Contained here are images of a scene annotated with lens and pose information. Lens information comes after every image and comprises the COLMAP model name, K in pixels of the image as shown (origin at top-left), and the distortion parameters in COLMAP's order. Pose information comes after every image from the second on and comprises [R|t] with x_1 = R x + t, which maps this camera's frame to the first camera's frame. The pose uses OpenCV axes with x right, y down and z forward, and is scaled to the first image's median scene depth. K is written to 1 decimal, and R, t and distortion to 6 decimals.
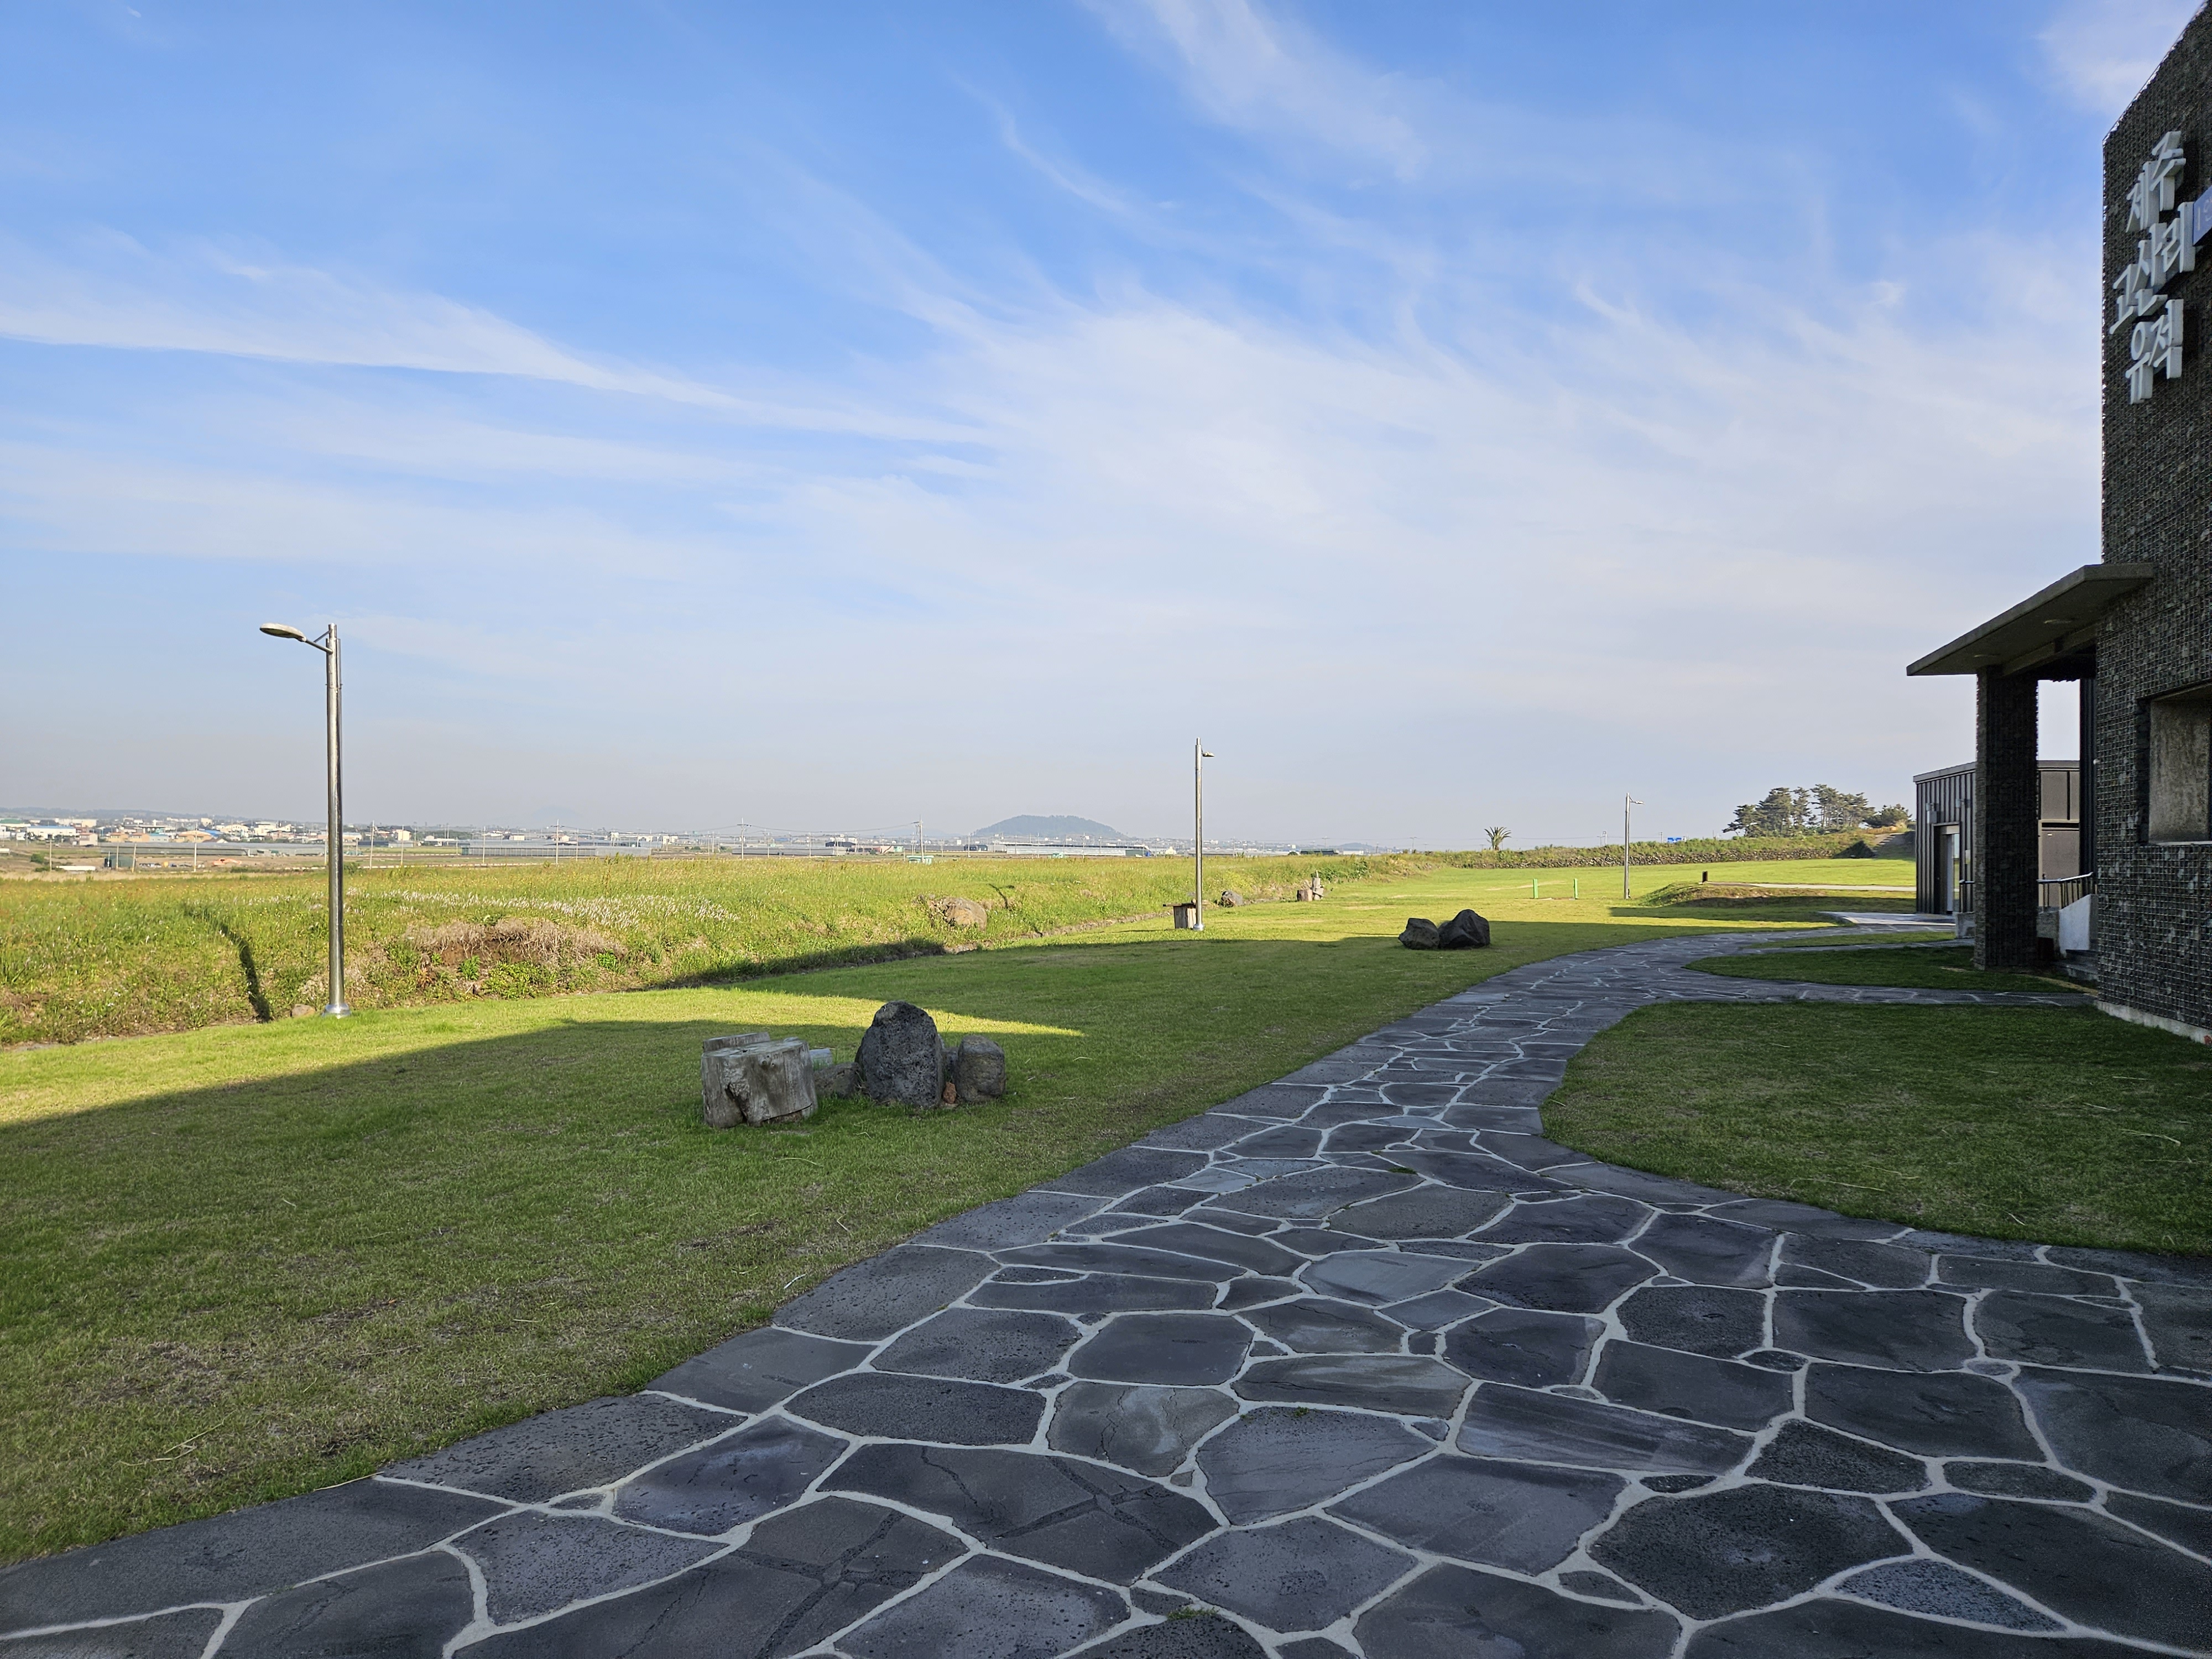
lens RADIAL K [[1484.4, 0, 1106.0], [0, 1484.4, 829.5], [0, 0, 1]] dist [0.068892, -0.061179]
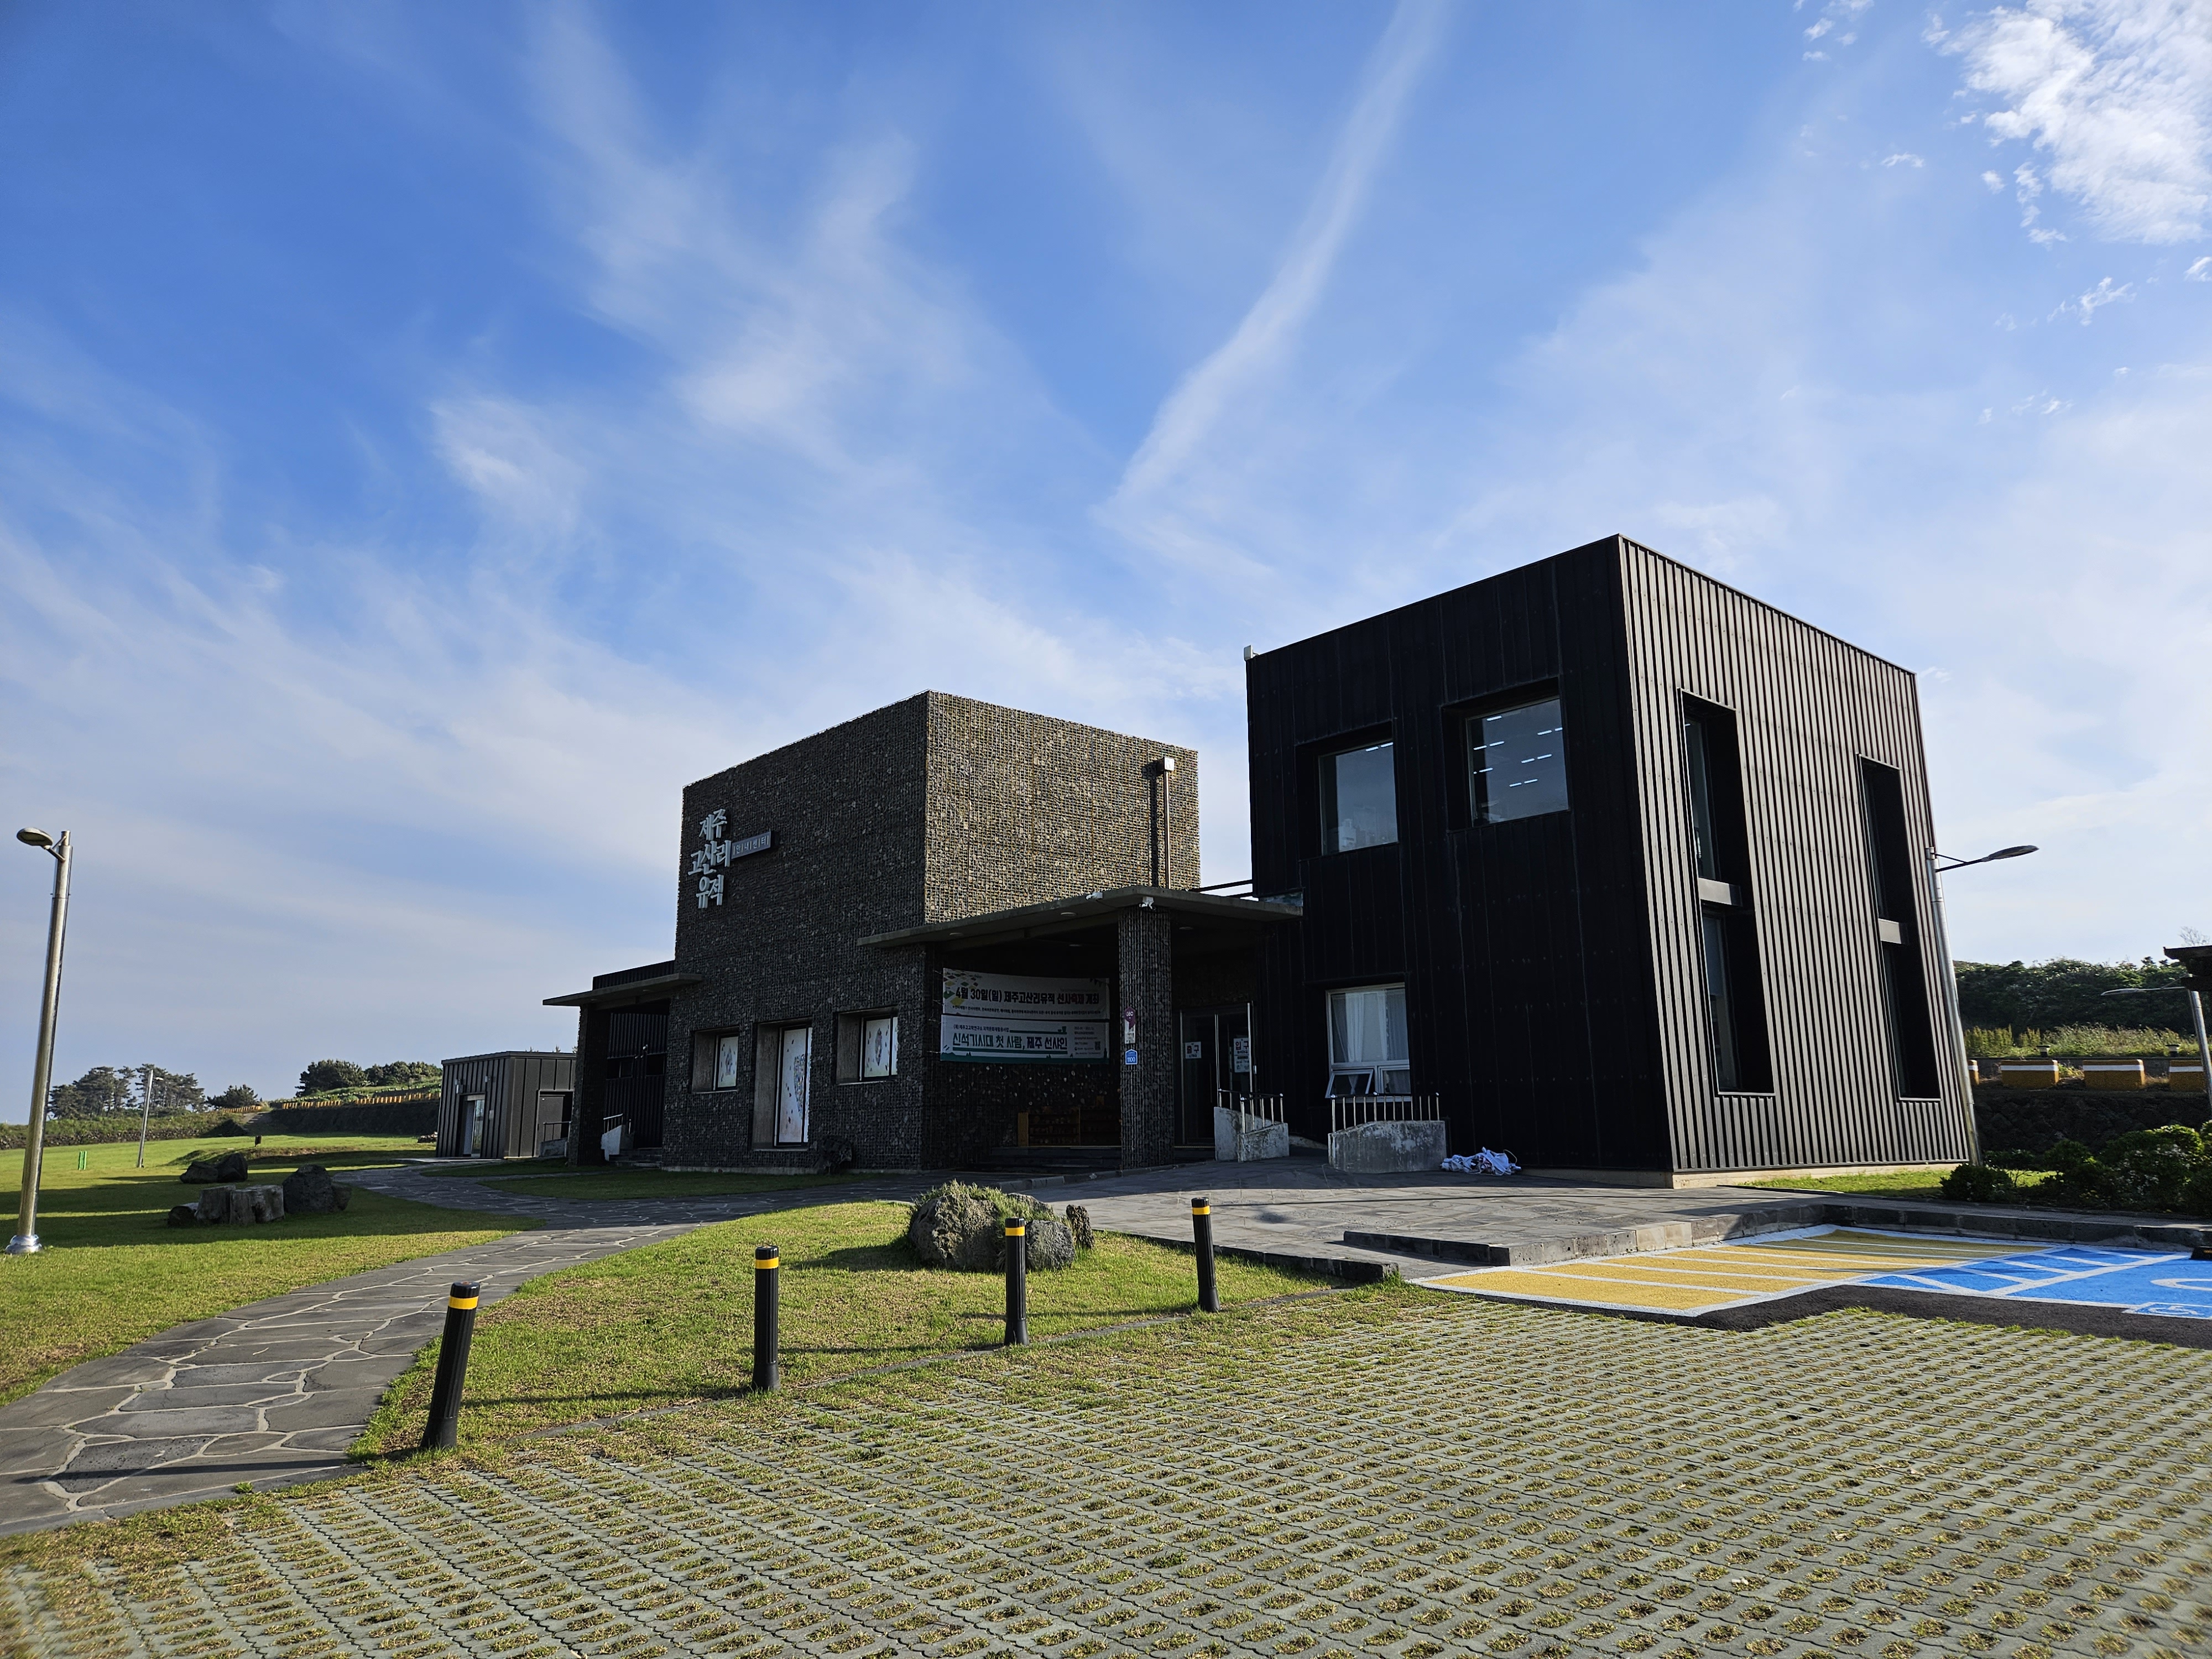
lens RADIAL K [[1470.4, 0, 1091.1], [0, 1470.4, 822.9], [0, 0, 1]] dist [0.076797, -0.059174]
pose [[0.529157, 0.154305, 0.834376, -0.644741], [0.006386, 0.982574, -0.185762, 0.018230], [-0.848500, 0.103625, 0.518950, -0.507395]]
